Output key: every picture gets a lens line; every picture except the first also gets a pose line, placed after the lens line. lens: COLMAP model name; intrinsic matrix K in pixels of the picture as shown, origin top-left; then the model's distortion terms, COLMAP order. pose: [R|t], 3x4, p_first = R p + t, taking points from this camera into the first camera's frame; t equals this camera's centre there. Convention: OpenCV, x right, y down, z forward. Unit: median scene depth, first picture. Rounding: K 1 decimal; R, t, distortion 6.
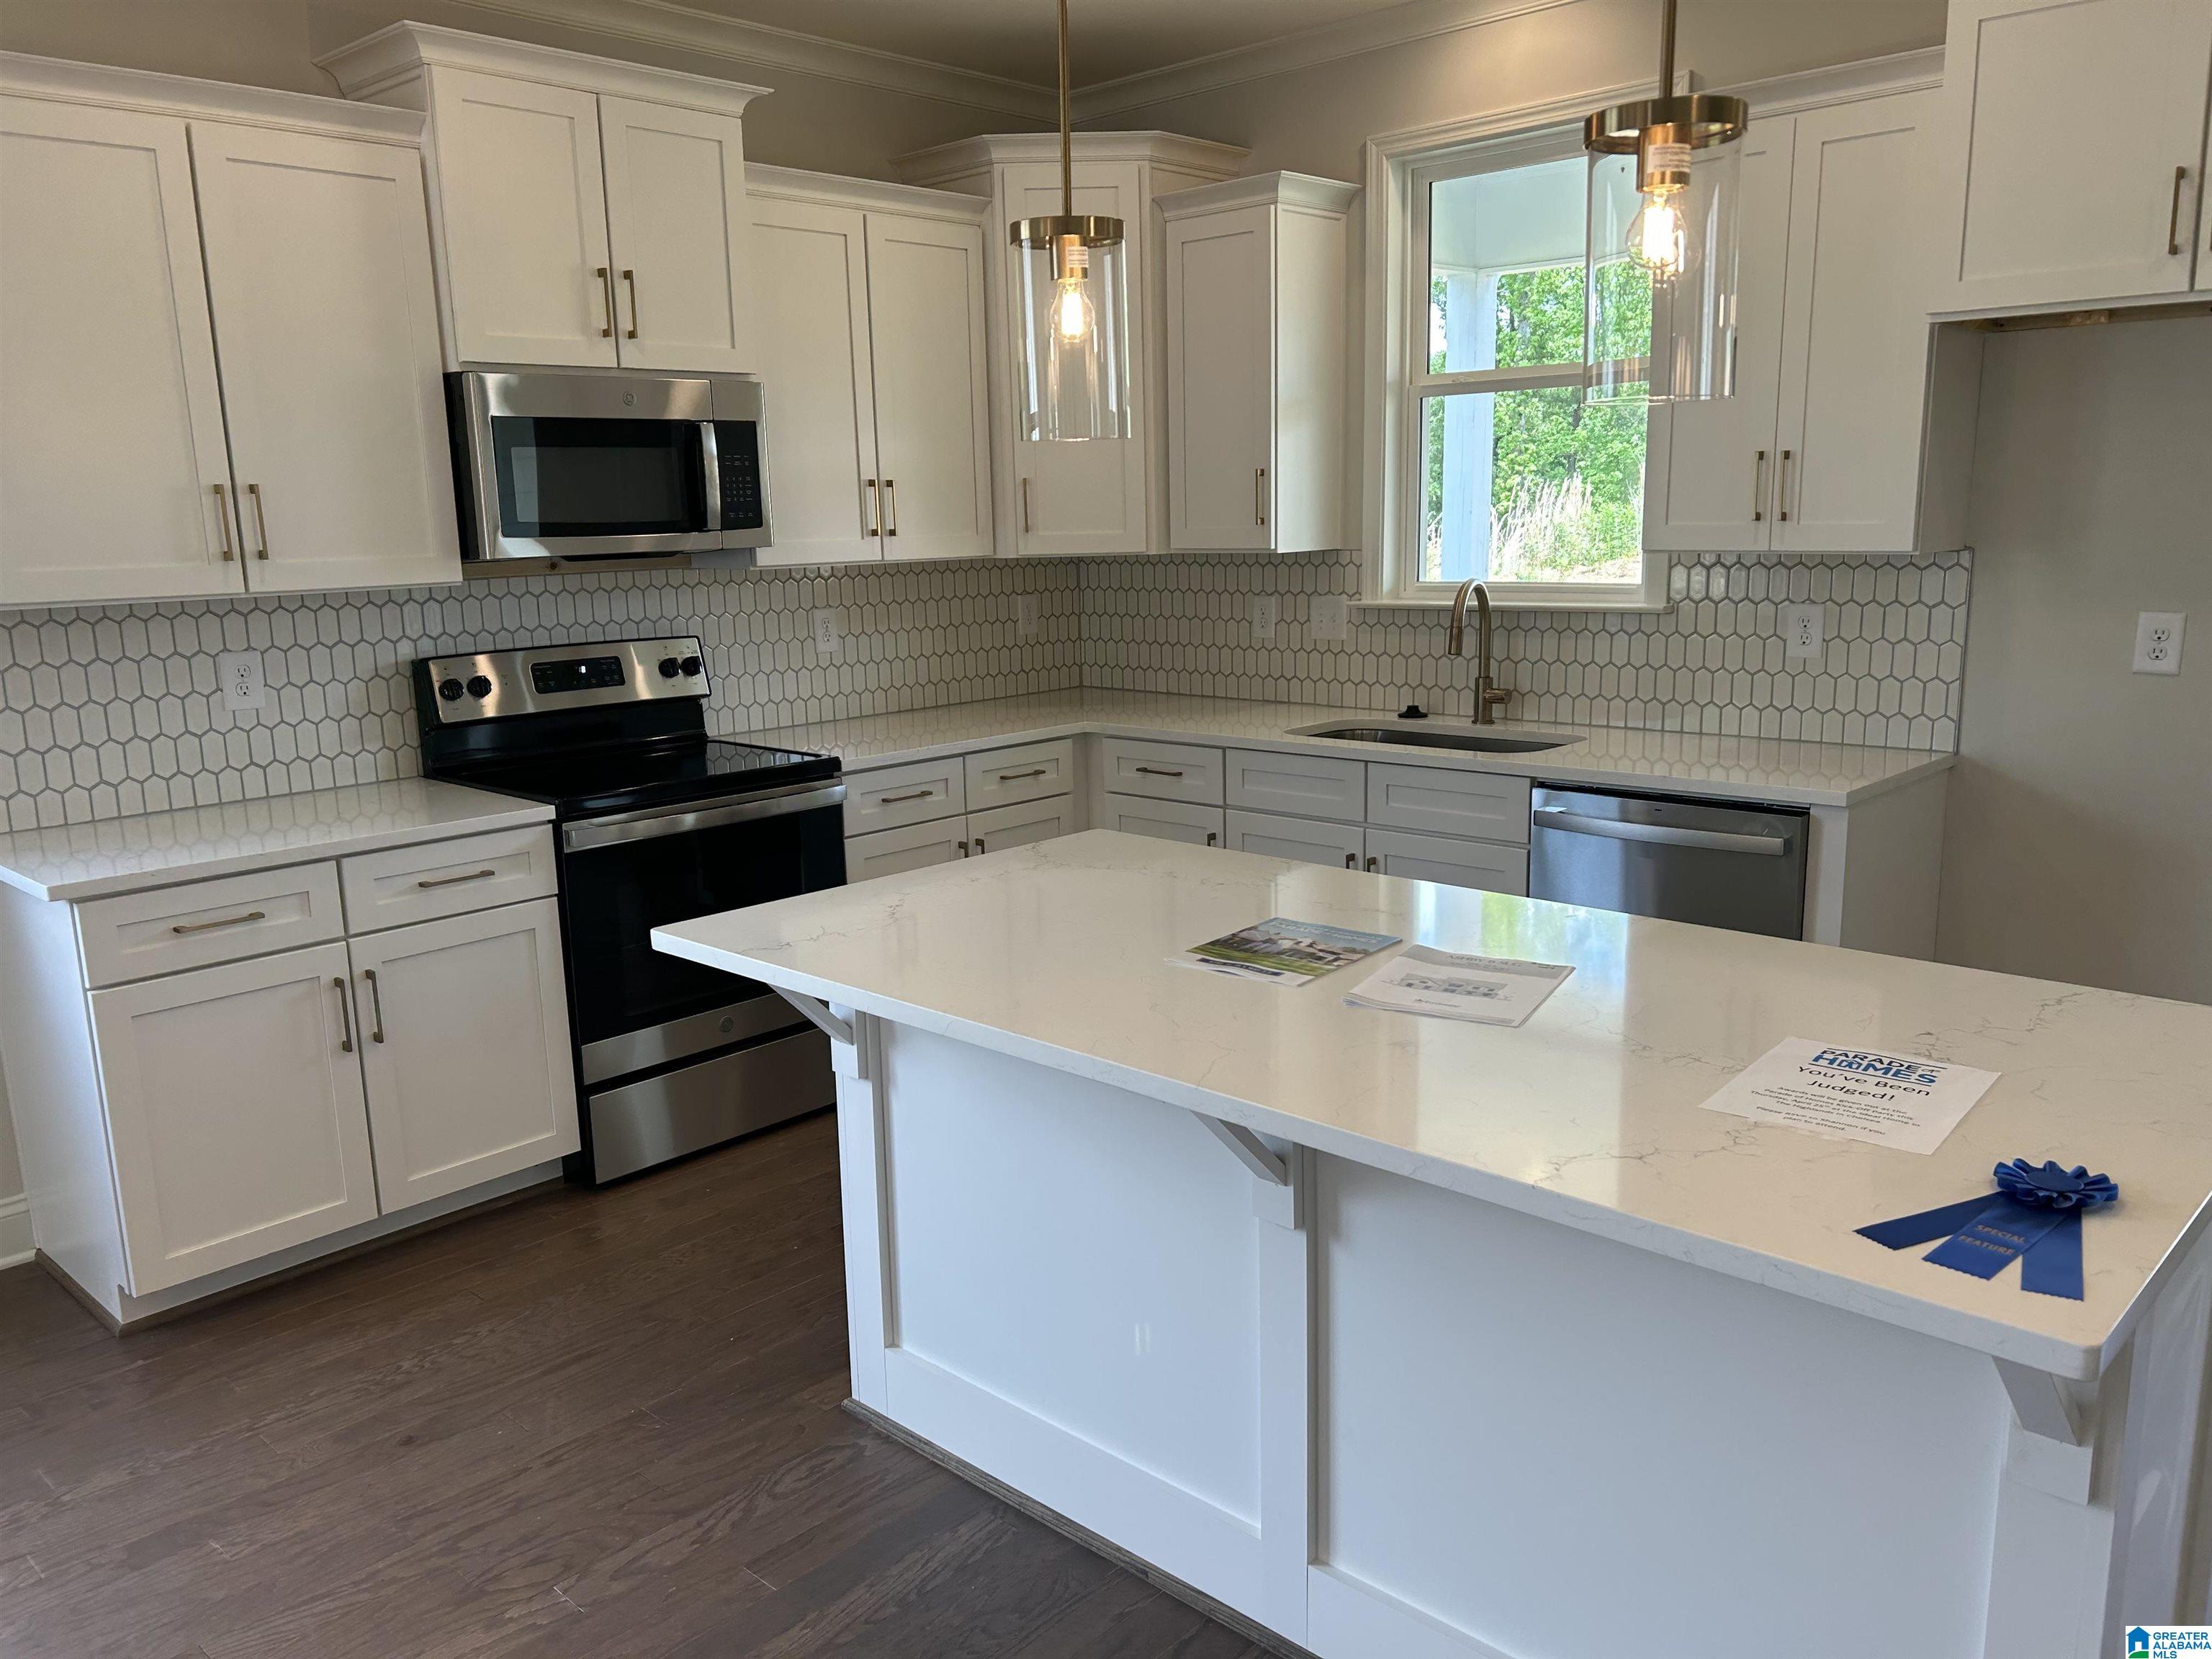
lens RADIAL K [[1658.0, 0, 1114.9], [0, 1658.0, 840.2], [0, 0, 1]] dist [0.059973, -0.064977]
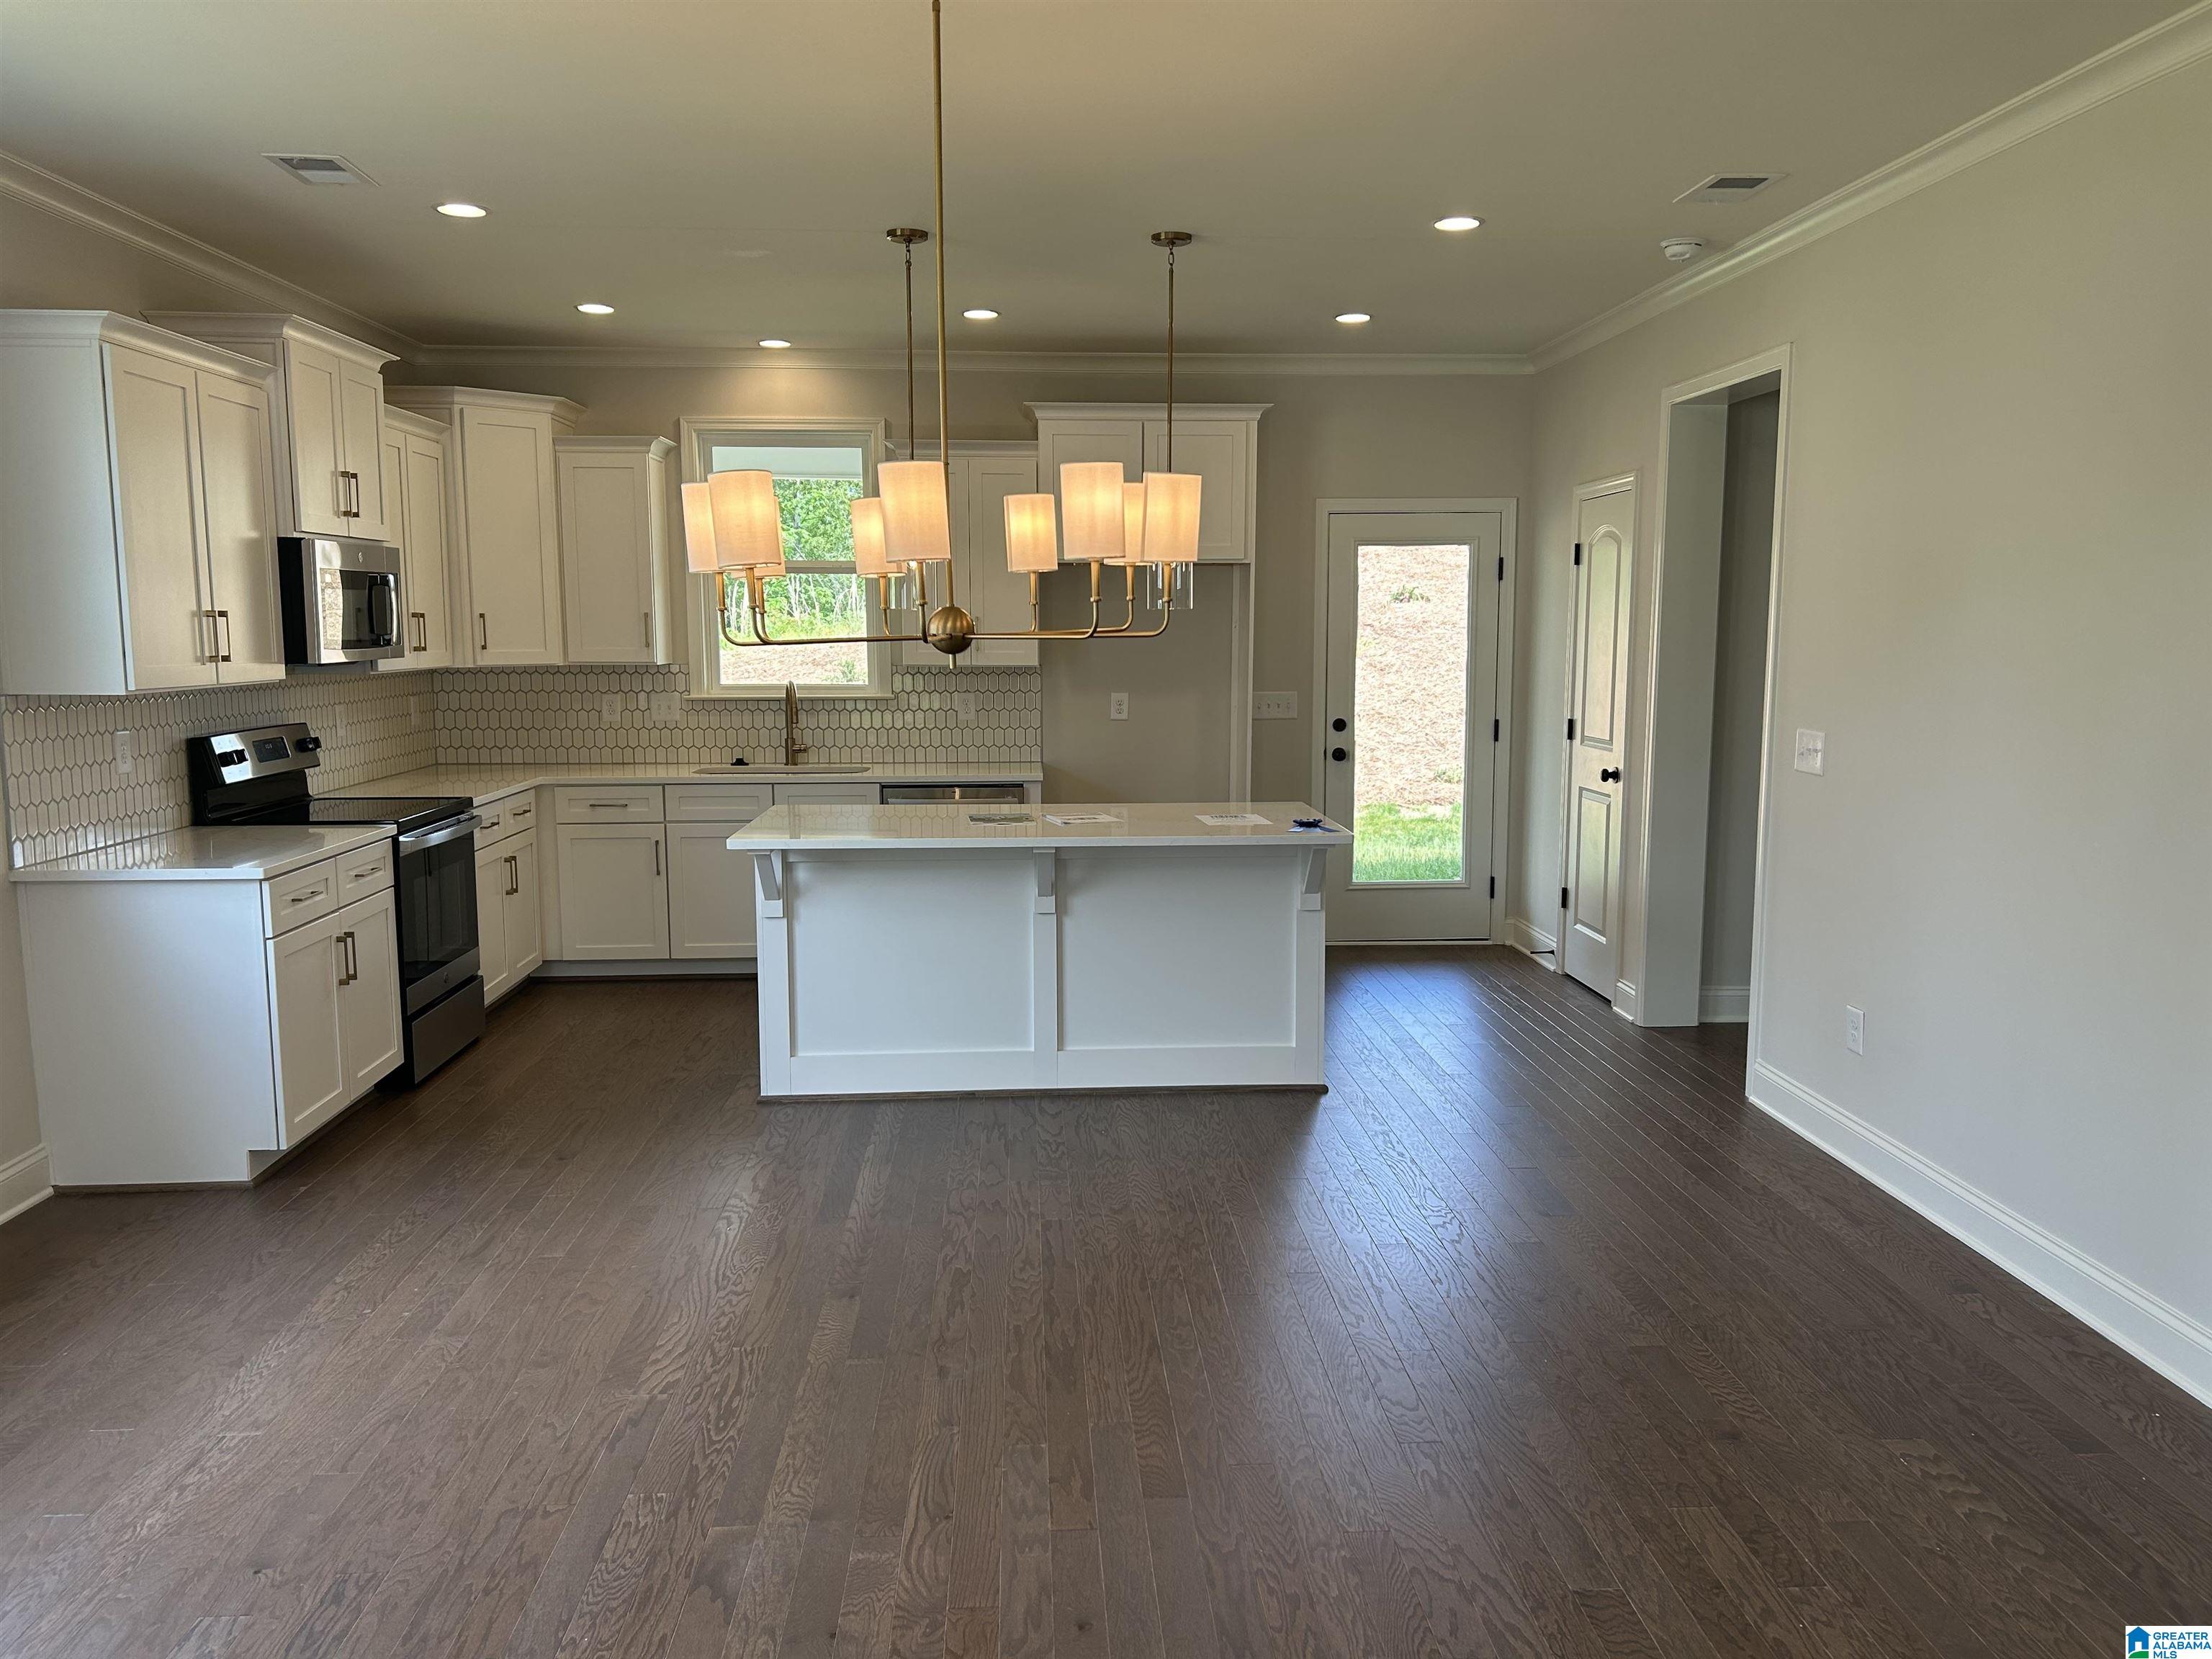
lens RADIAL K [[1658.0, 0, 1120.8], [0, 1658.0, 845.9], [0, 0, 1]] dist [0.059973, -0.064977]
pose [[0.687374, -0.073102, 0.722615, -0.853443], [0.127732, 0.991582, -0.021190, 0.099261], [-0.714983, 0.106867, 0.690926, -0.445551]]
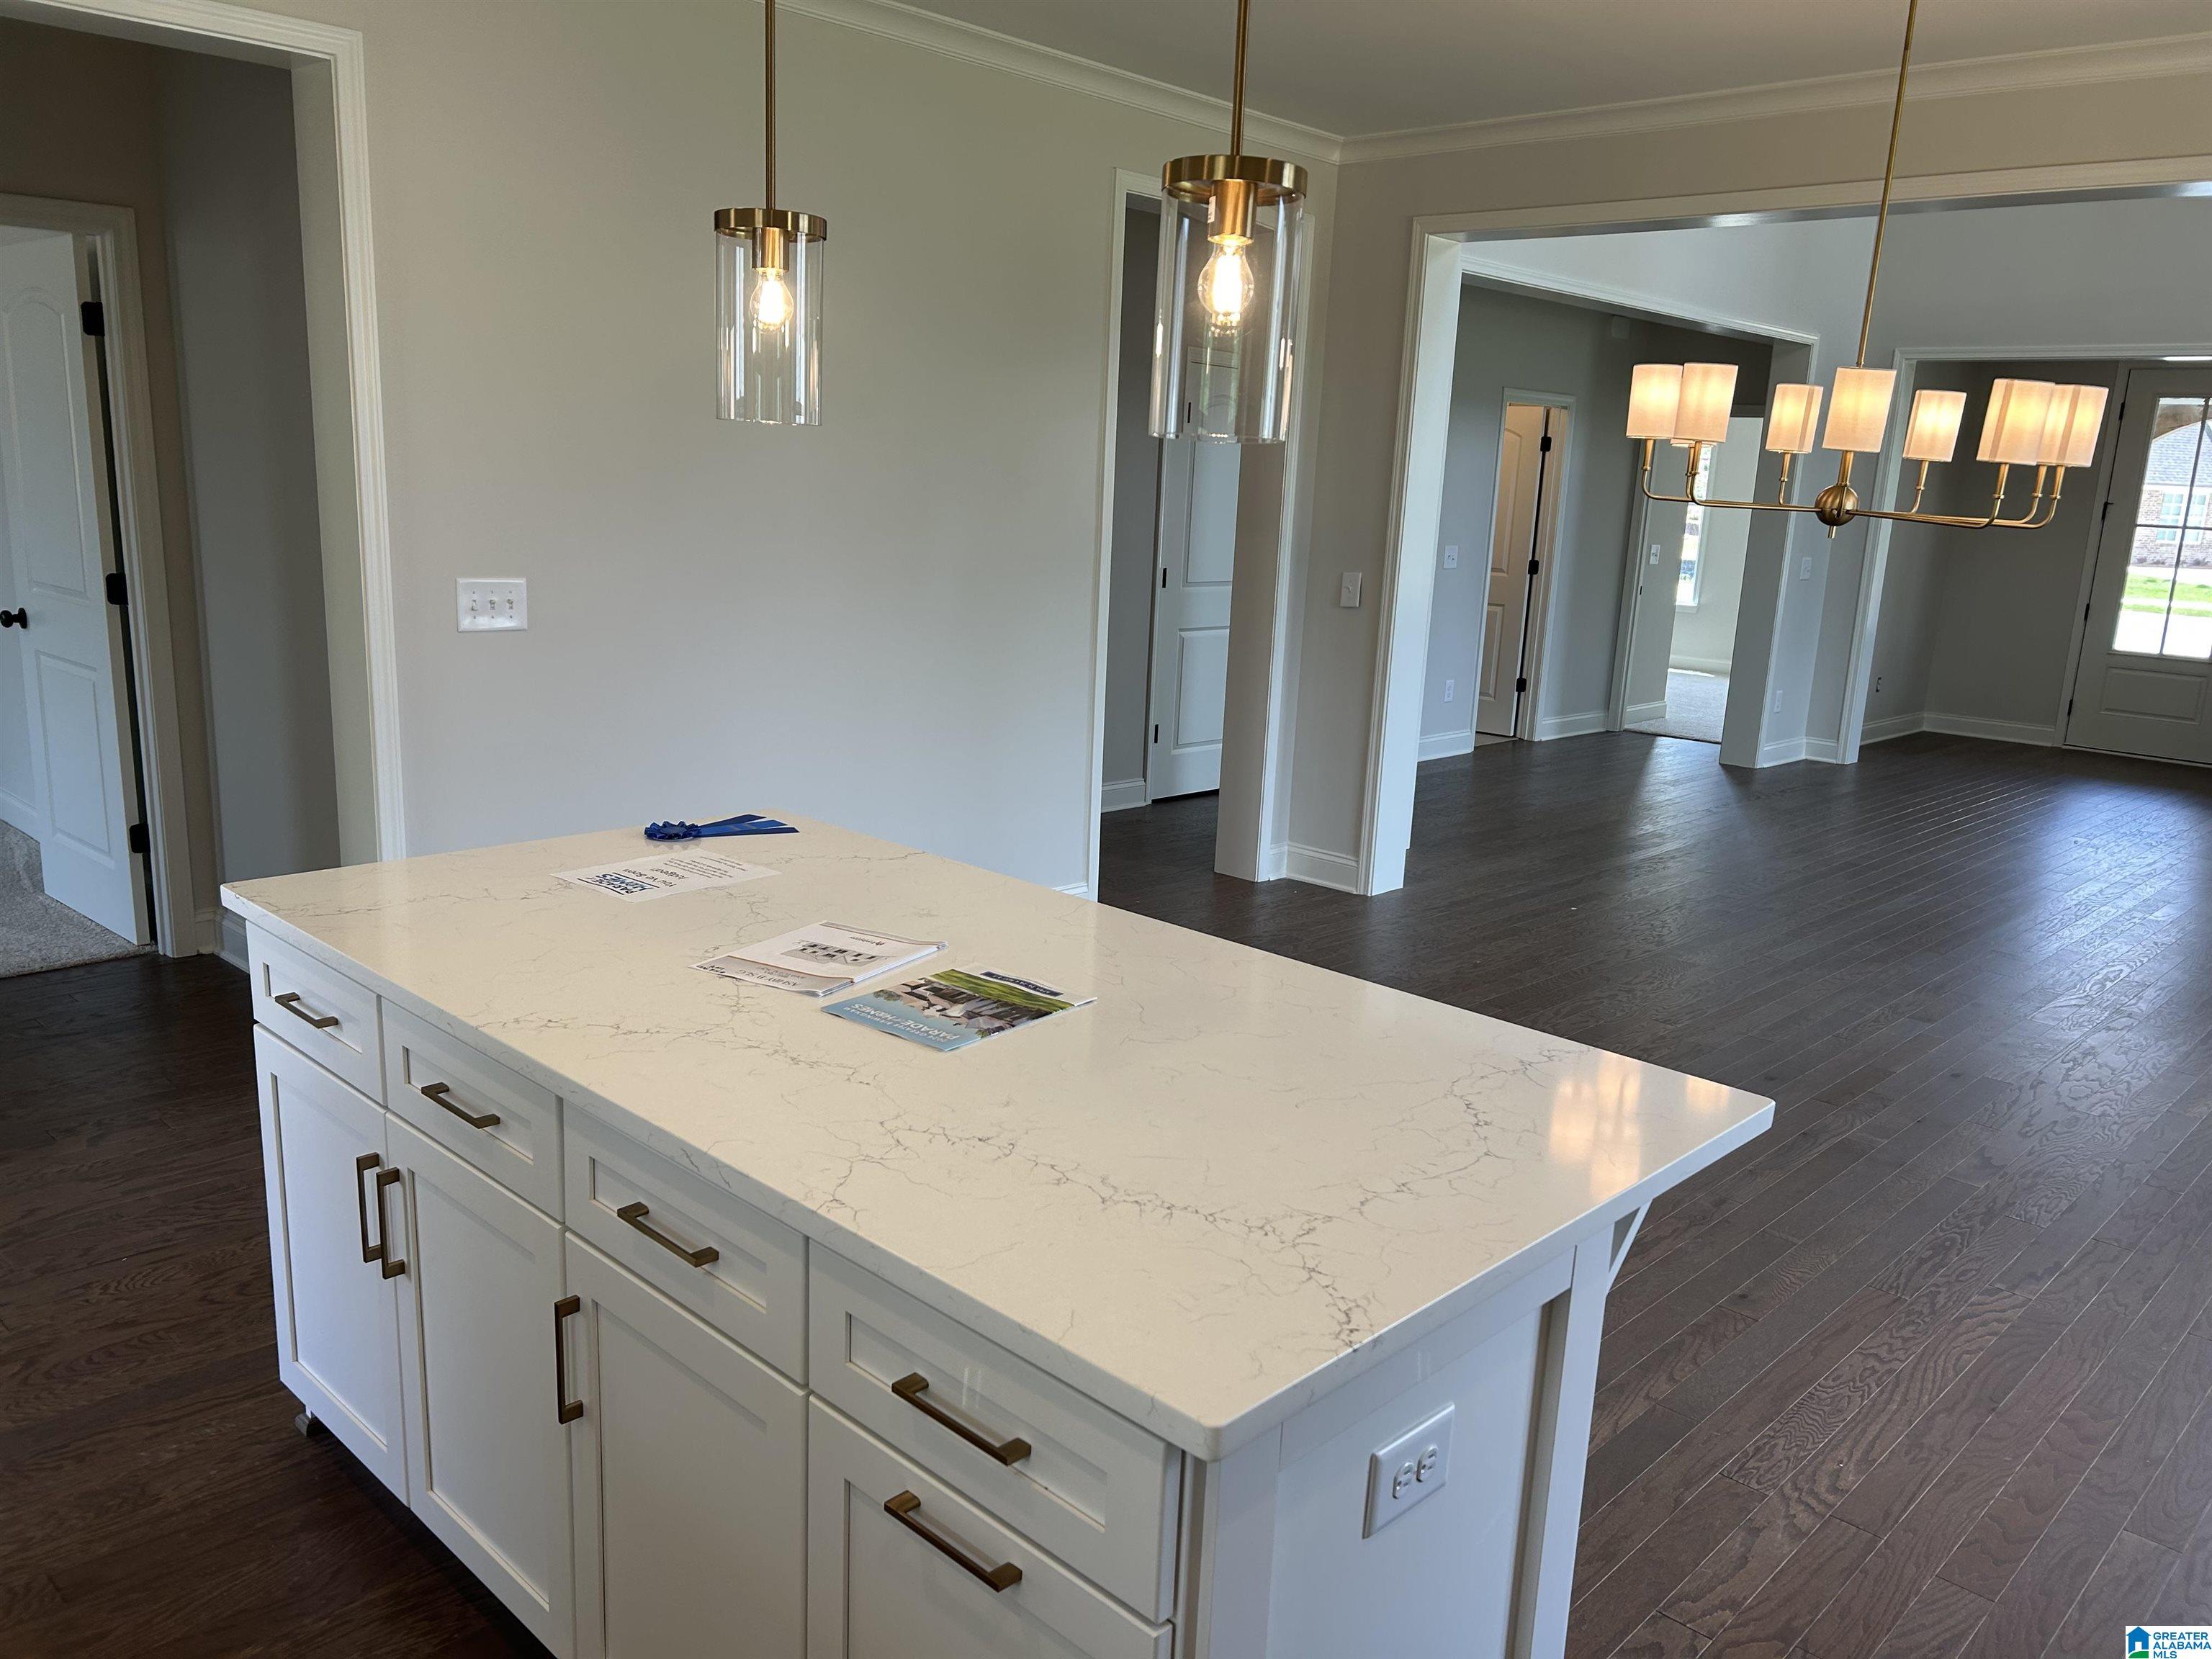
lens RADIAL K [[1658.0, 0, 1099.8], [0, 1658.0, 888.7], [0, 0, 1]] dist [0.059973, -0.064977]
pose [[-0.999716, -0.021862, 0.009520, 0.011715], [-0.015574, 0.900985, 0.433570, -0.211787], [-0.018056, 0.433298, -0.901070, 0.990462]]
